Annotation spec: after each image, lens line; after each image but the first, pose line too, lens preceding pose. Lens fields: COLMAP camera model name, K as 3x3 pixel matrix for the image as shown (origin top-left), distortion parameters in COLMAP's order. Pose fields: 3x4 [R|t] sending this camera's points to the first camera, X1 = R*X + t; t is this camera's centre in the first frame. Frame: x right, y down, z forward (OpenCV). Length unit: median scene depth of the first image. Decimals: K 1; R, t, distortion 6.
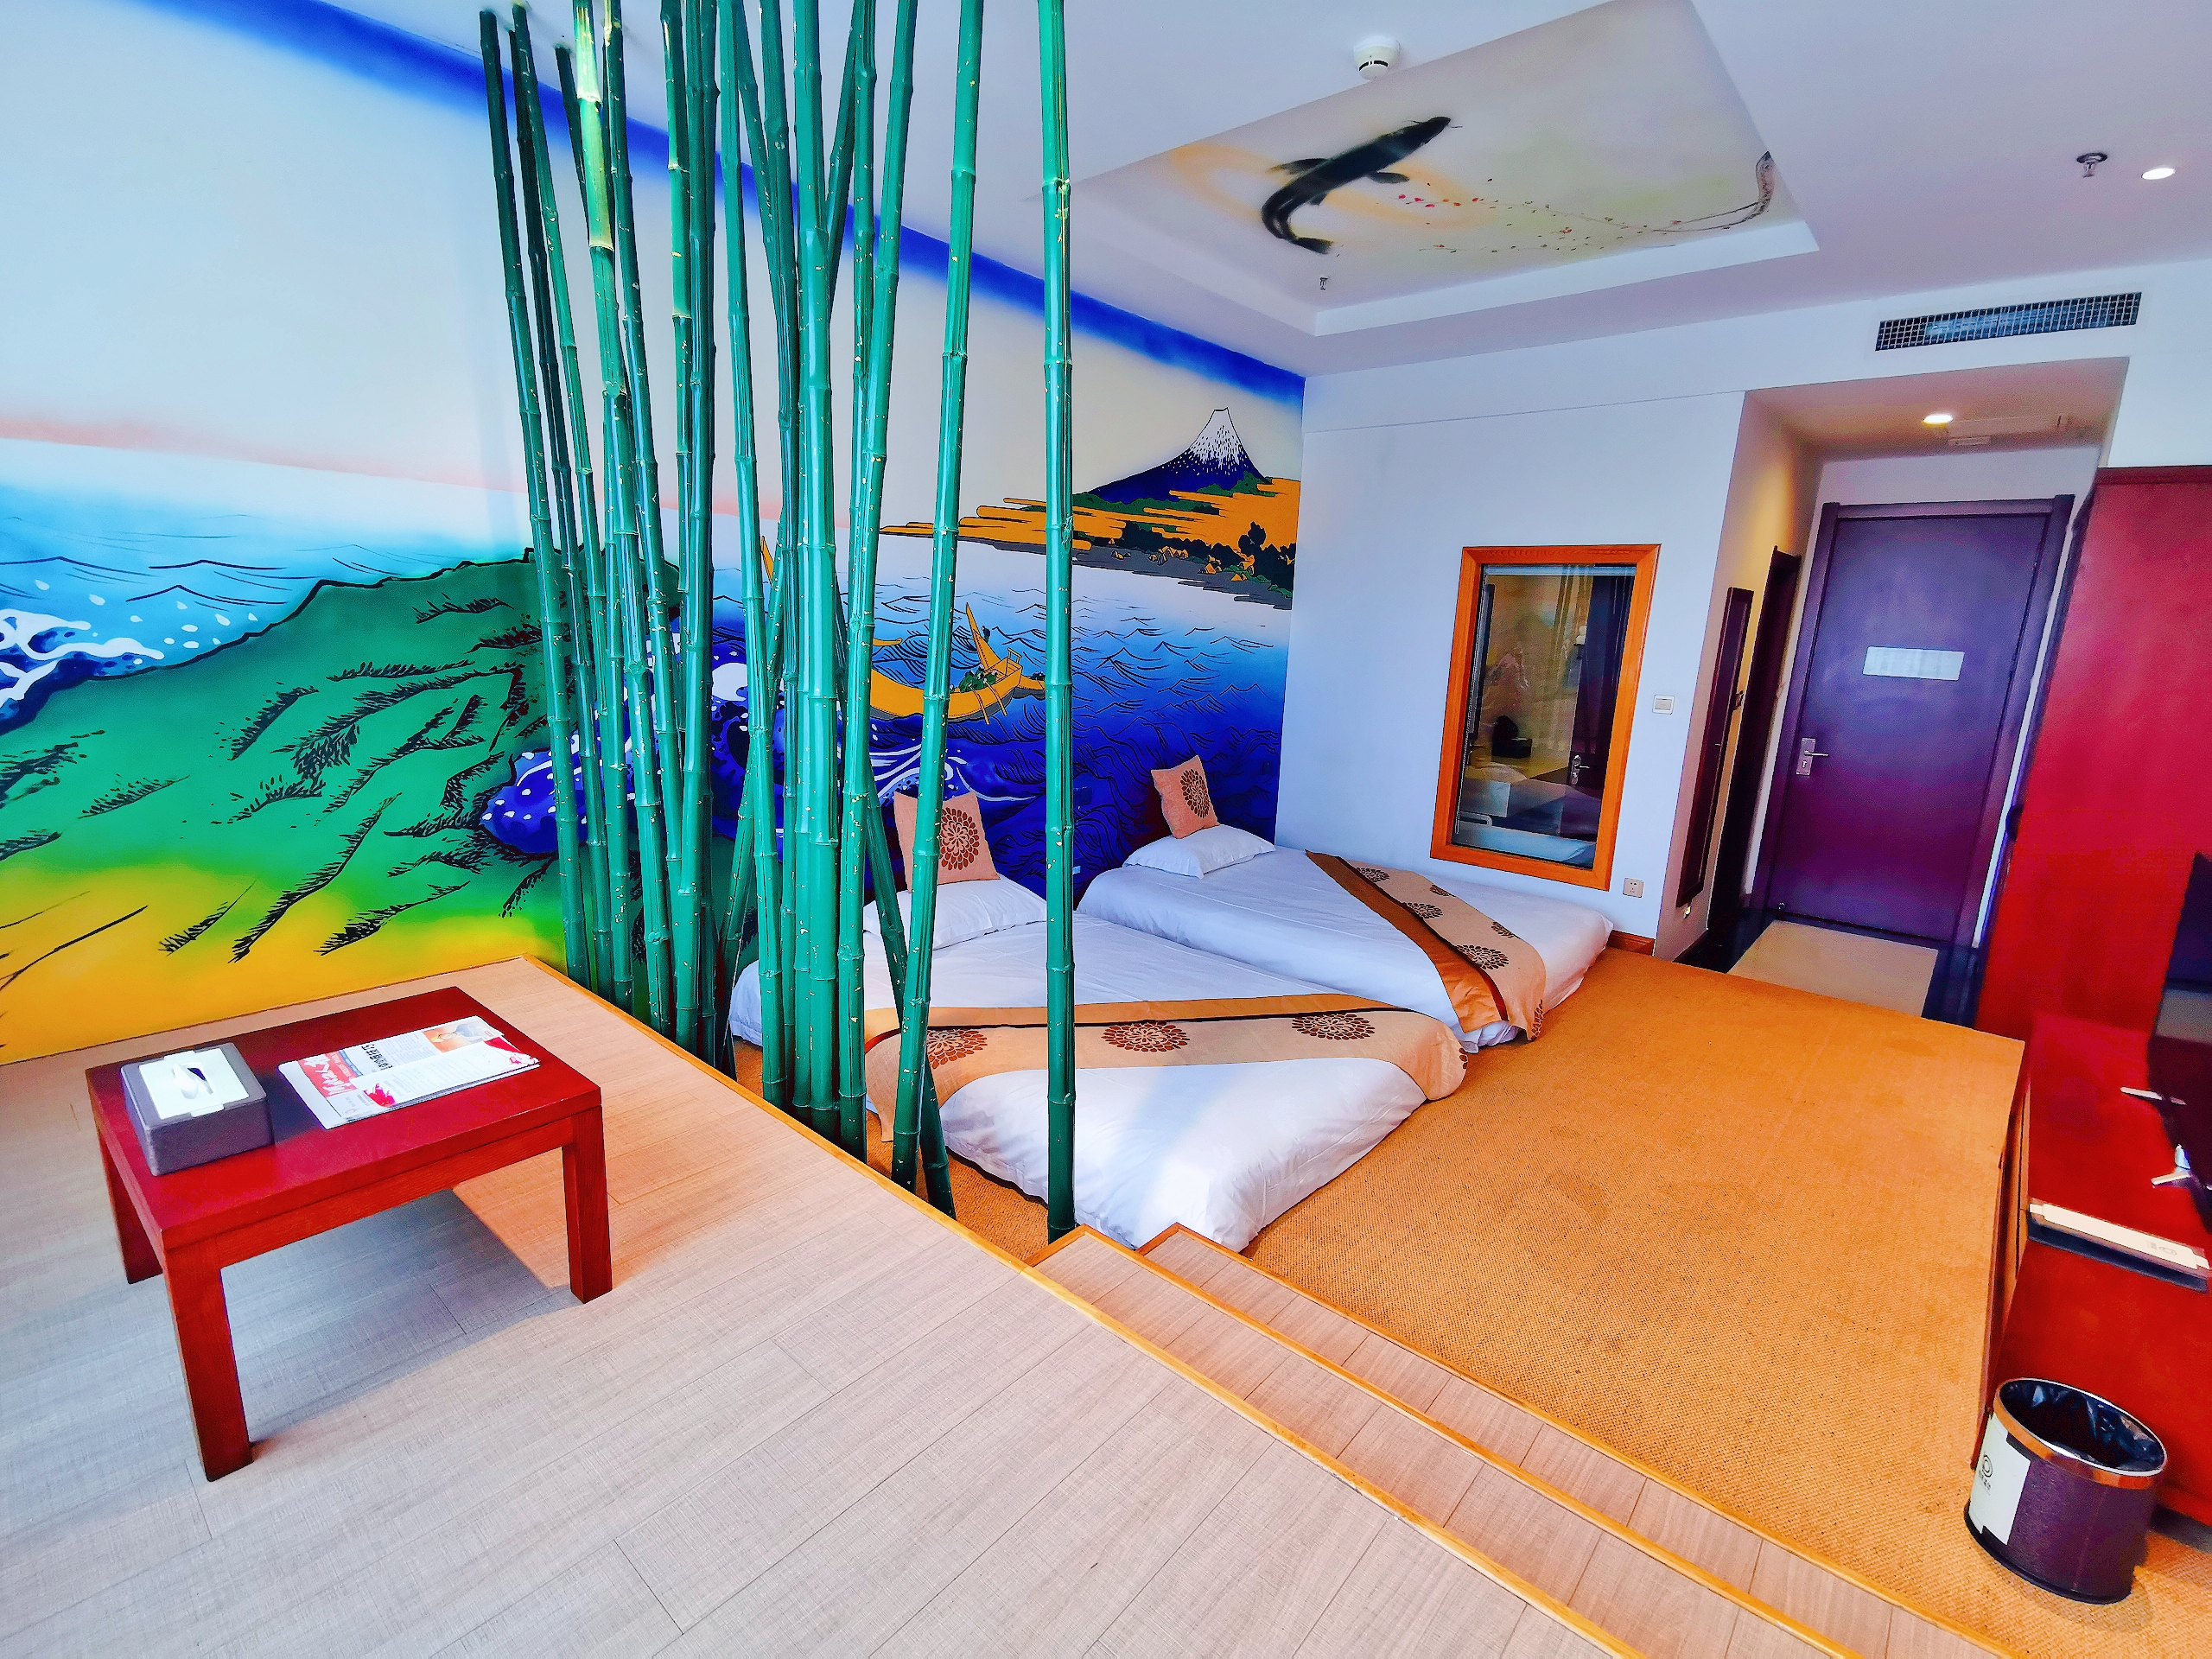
lens RADIAL K [[1035.8, 0, 1100.4], [0, 1035.8, 826.0], [0, 0, 1]] dist [0.005544, 0.001187]
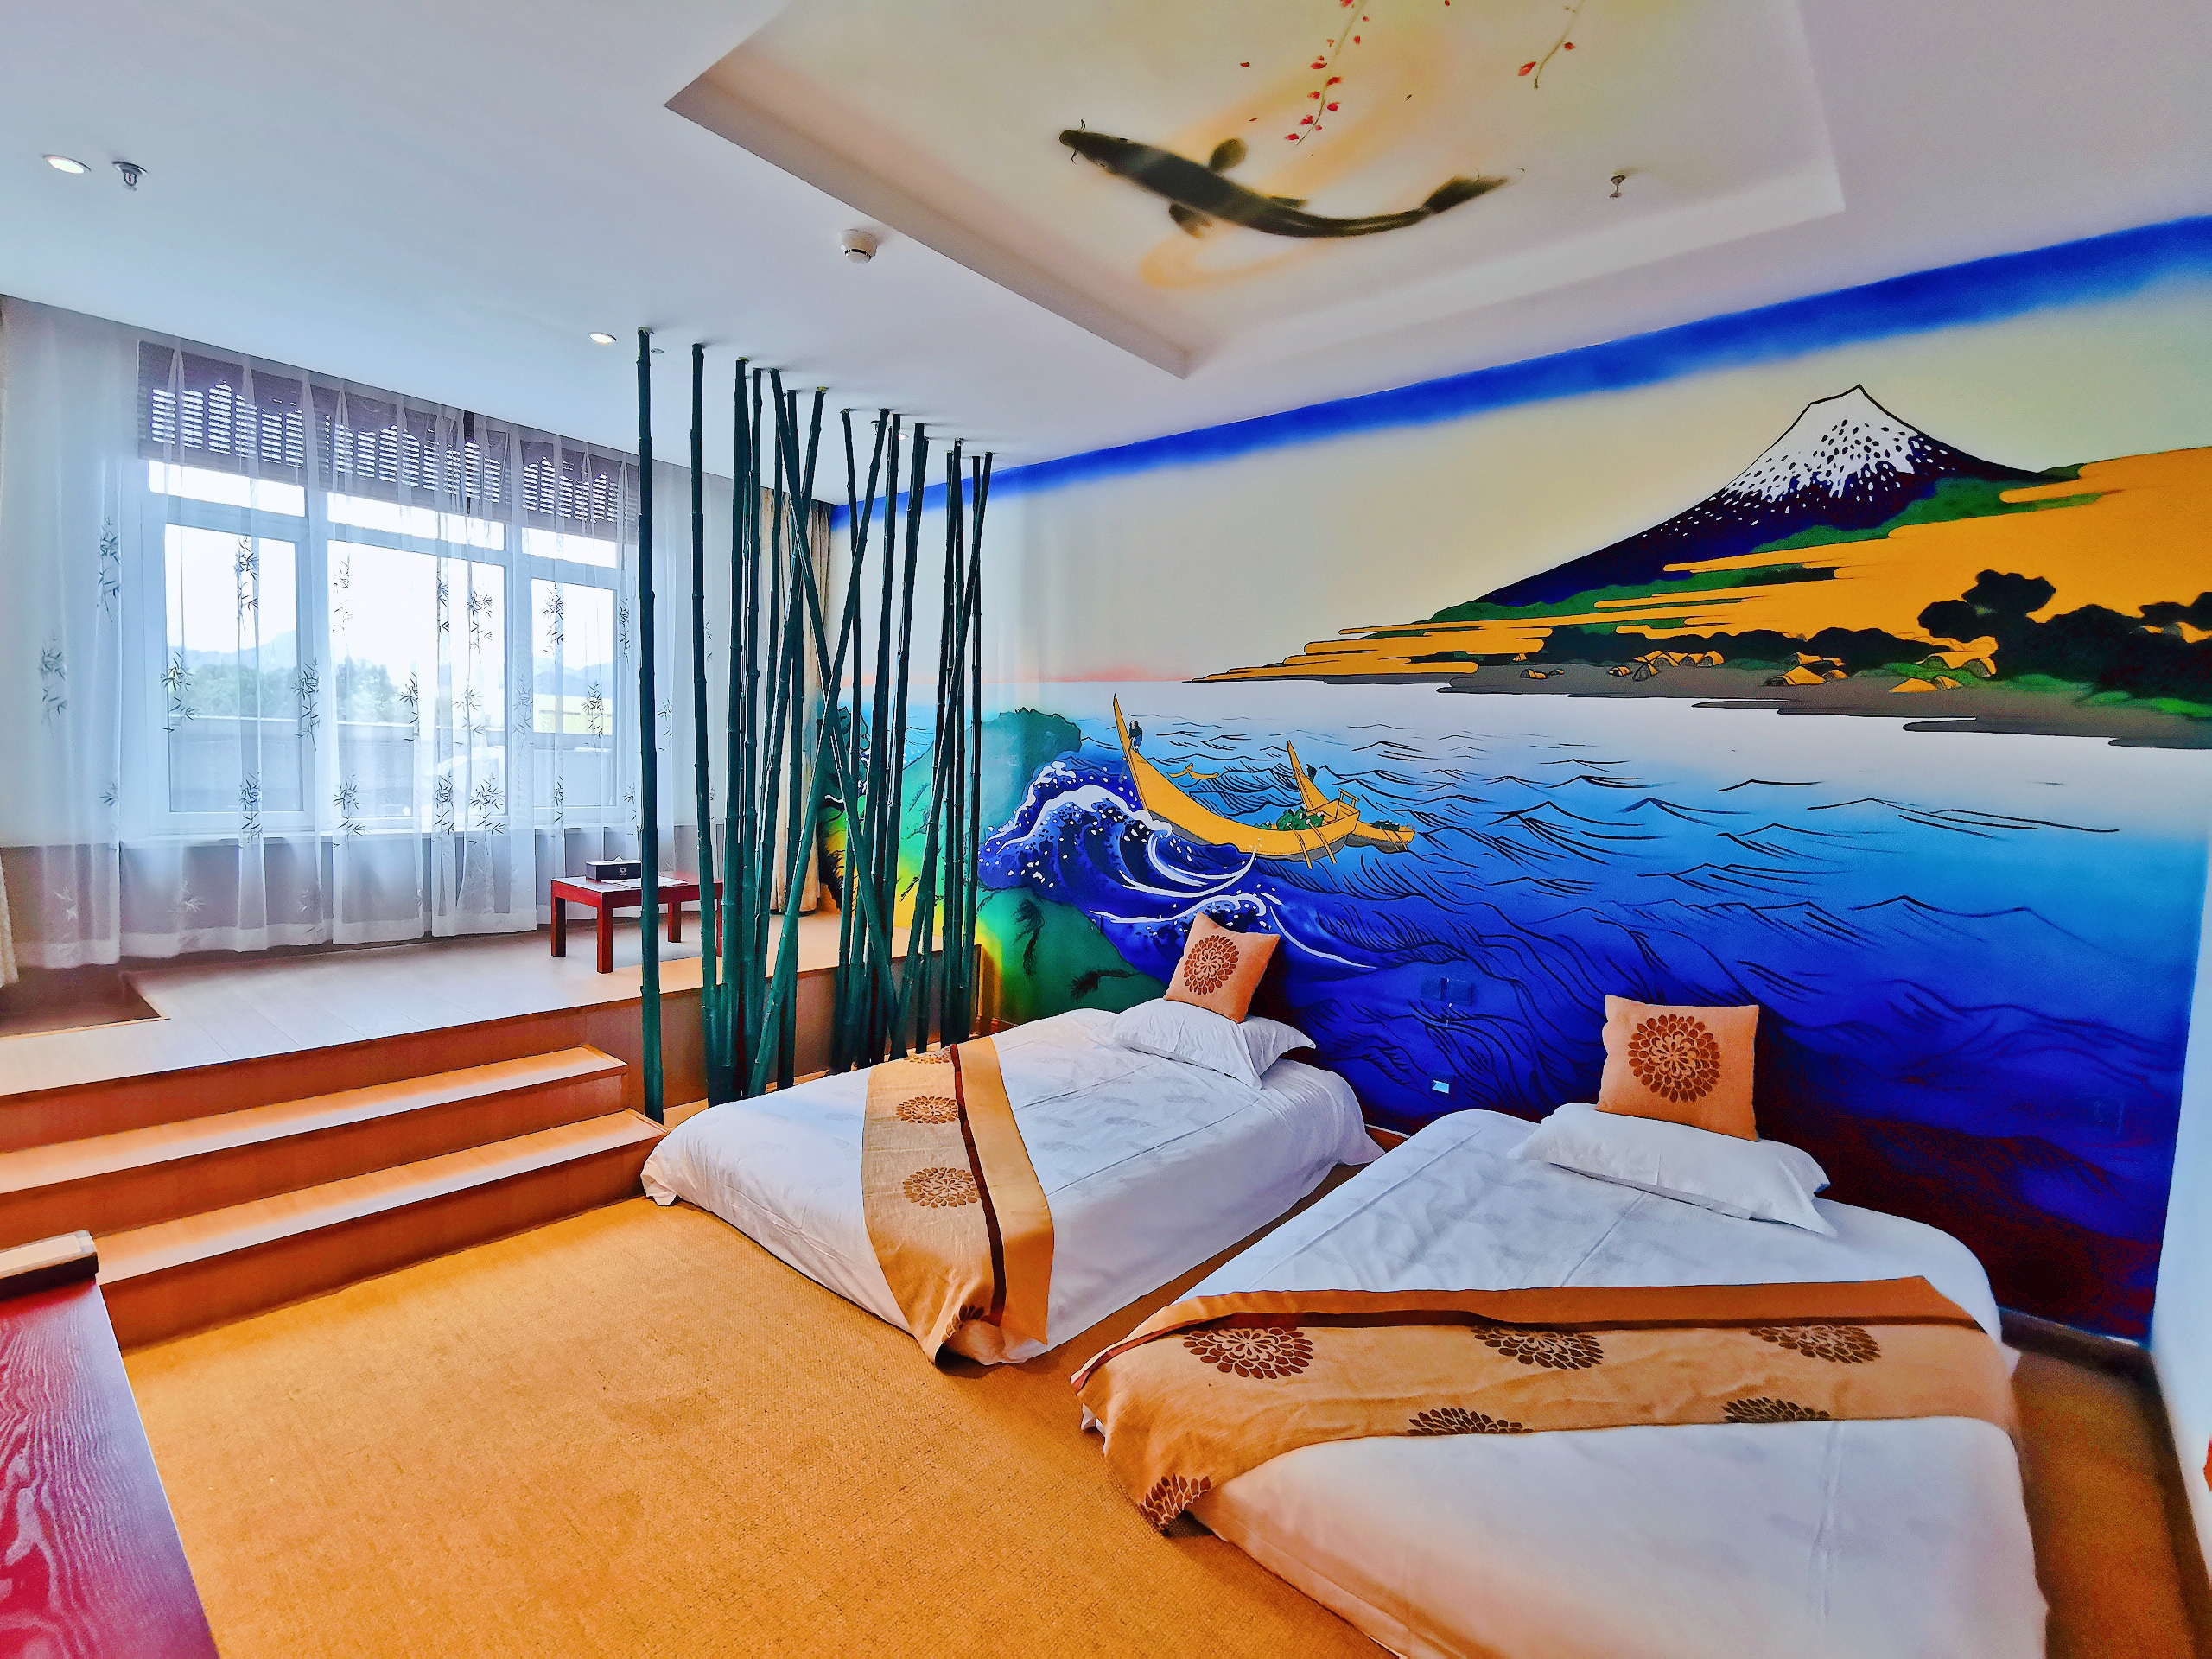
lens RADIAL K [[1035.8, 0, 1096.8], [0, 1035.8, 832.8], [0, 0, 1]] dist [0.005544, 0.001187]
pose [[-0.005170, 0.040990, -0.999146, 0.716055], [-0.240875, 0.969689, 0.041028, -0.105612], [0.970542, 0.240881, 0.004860, 0.697509]]
